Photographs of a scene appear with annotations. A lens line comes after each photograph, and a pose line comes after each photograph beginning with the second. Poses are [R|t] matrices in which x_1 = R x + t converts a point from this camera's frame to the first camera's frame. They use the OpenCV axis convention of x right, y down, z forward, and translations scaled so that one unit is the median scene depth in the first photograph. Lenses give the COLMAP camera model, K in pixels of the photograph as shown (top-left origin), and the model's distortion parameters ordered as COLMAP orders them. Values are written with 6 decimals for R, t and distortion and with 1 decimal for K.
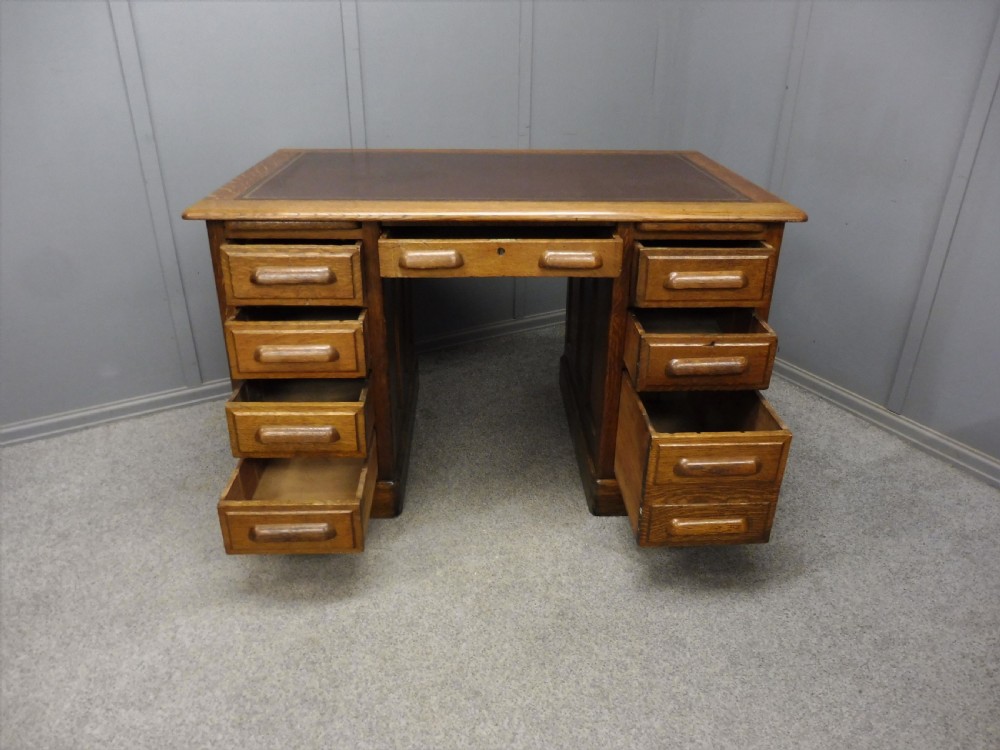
lens RADIAL K [[694.9, 0, 500.0], [0, 694.9, 375.0], [0, 0, 1]] dist [0.024872, -0.040966]
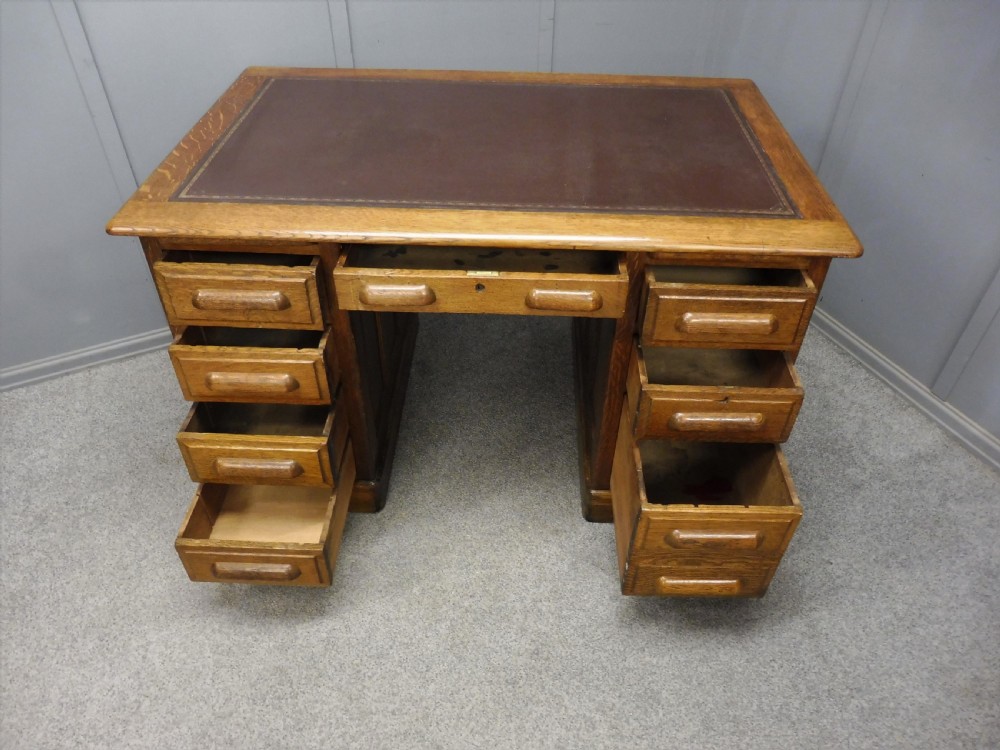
lens RADIAL K [[702.1, 0, 502.6], [0, 702.1, 363.1], [0, 0, 1]] dist [-0.000006, -0.001149]
pose [[0.997629, 0.047718, -0.049595, 0.071818], [-0.033472, 0.966050, 0.256177, -0.296575], [0.060135, -0.253910, 0.965357, 0.160932]]
